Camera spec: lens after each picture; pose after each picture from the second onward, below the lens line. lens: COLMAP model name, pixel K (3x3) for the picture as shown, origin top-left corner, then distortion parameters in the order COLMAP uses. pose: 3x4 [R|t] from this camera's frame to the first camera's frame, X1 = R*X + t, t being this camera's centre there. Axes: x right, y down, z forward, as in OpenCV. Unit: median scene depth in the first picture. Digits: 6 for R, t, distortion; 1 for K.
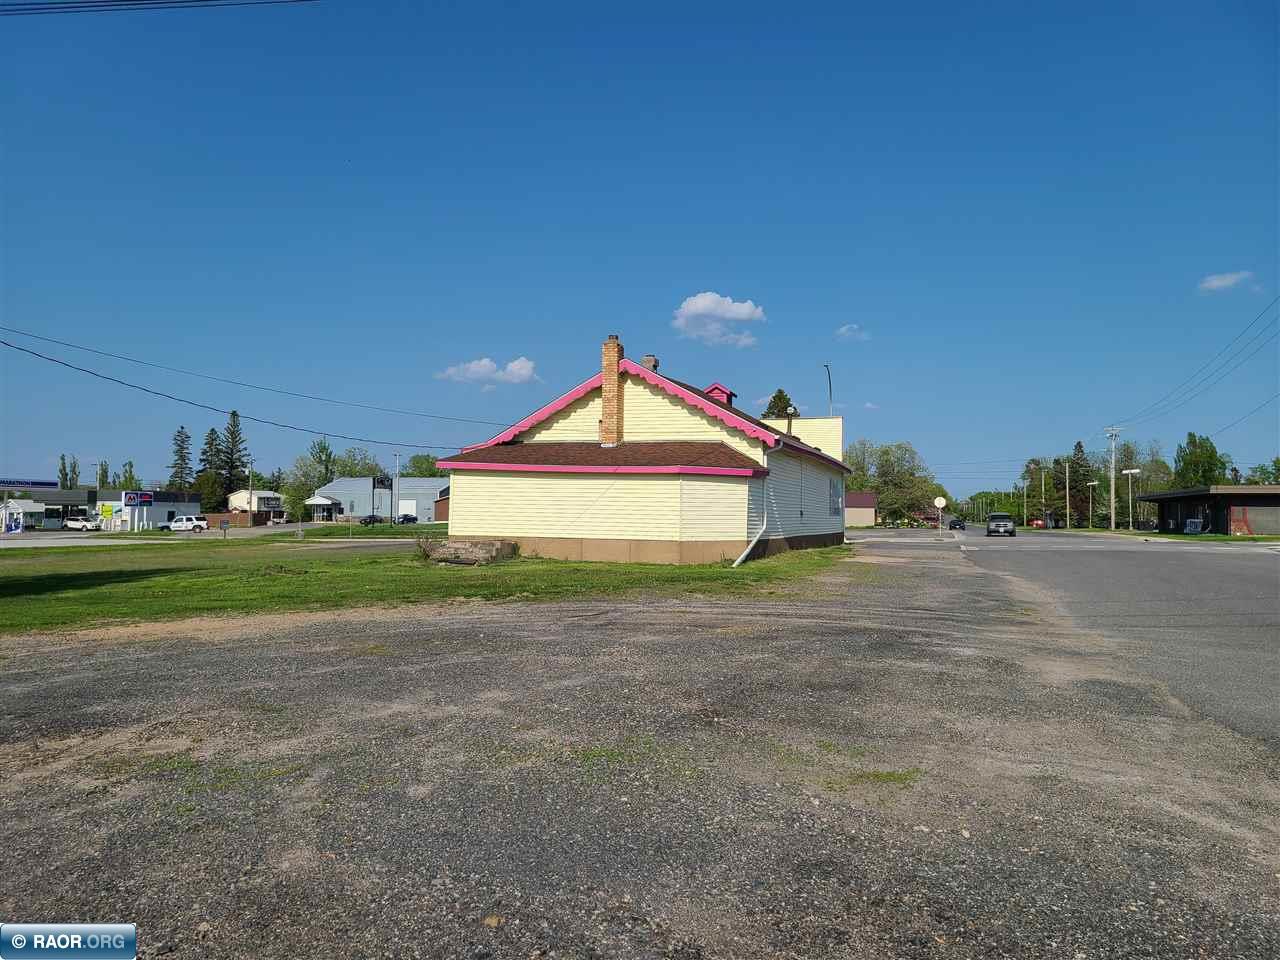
lens RADIAL K [[963.7, 0, 640.9], [0, 963.7, 482.7], [0, 0, 1]] dist [0.047913, -0.027097]
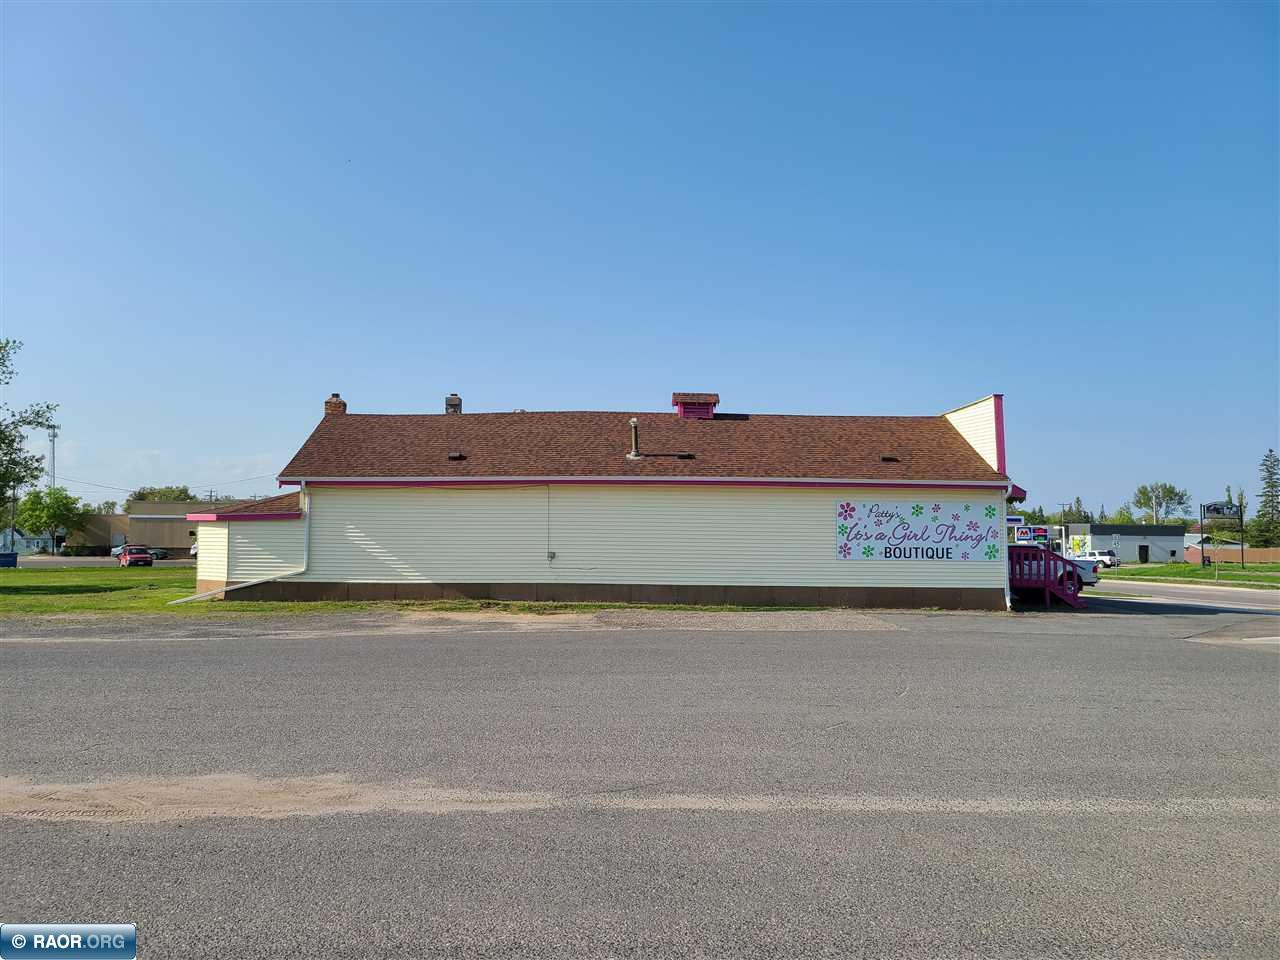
lens RADIAL K [[963.7, 0, 629.5], [0, 963.7, 480.5], [0, 0, 1]] dist [0.047913, -0.027097]
pose [[0.340099, -0.060854, -0.938419, 0.291758], [0.028237, 0.998115, -0.054491, 0.004543], [0.939966, -0.007966, 0.341176, 0.240573]]
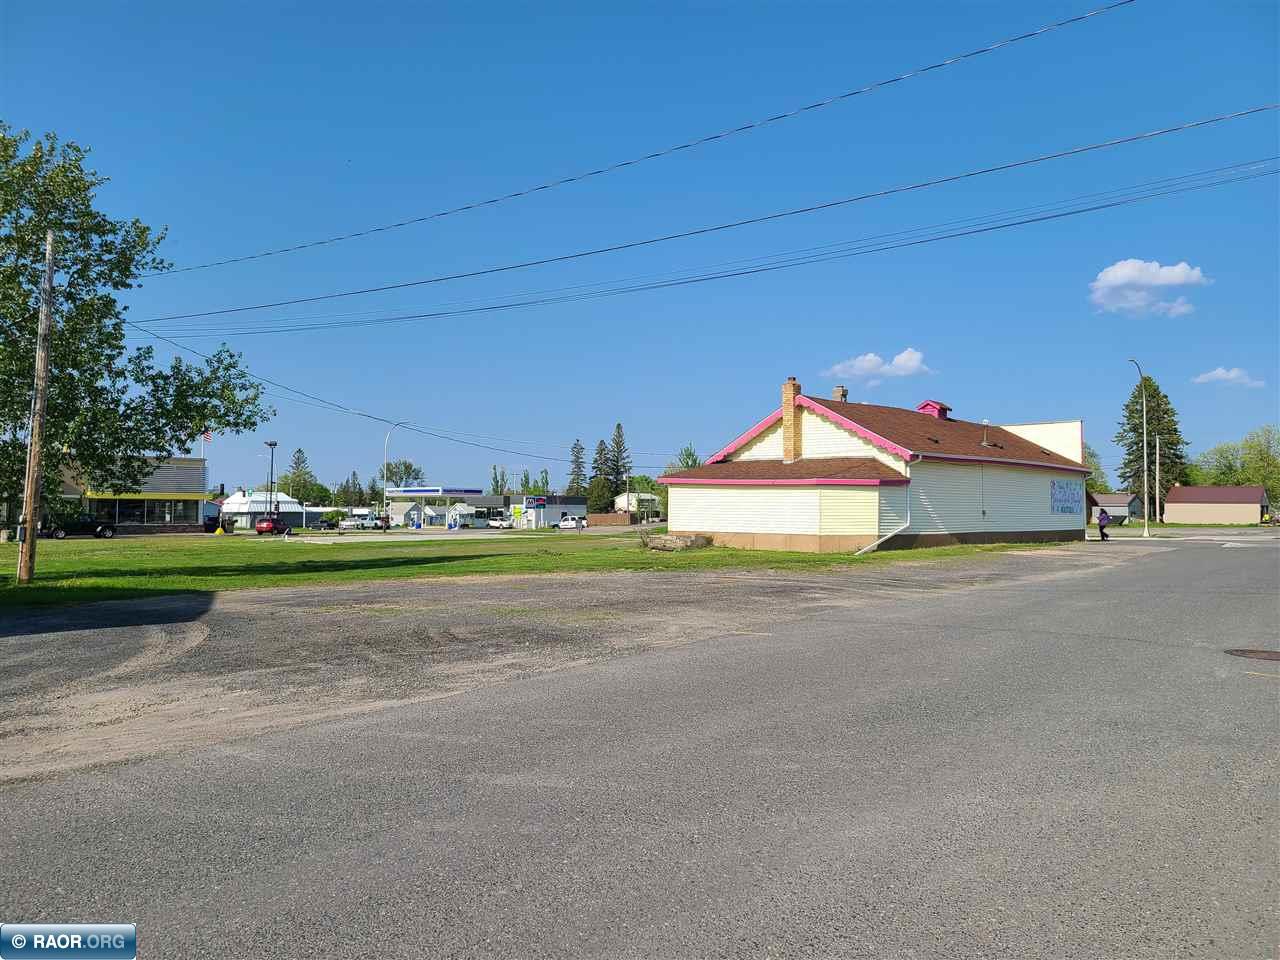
lens RADIAL K [[963.7, 0, 629.6], [0, 963.7, 478.7], [0, 0, 1]] dist [0.047913, -0.027097]
pose [[0.919101, -0.020871, -0.393468, 0.071749], [0.019919, 0.999780, -0.006505, -0.003065], [0.393517, -0.001859, 0.919315, -0.072553]]
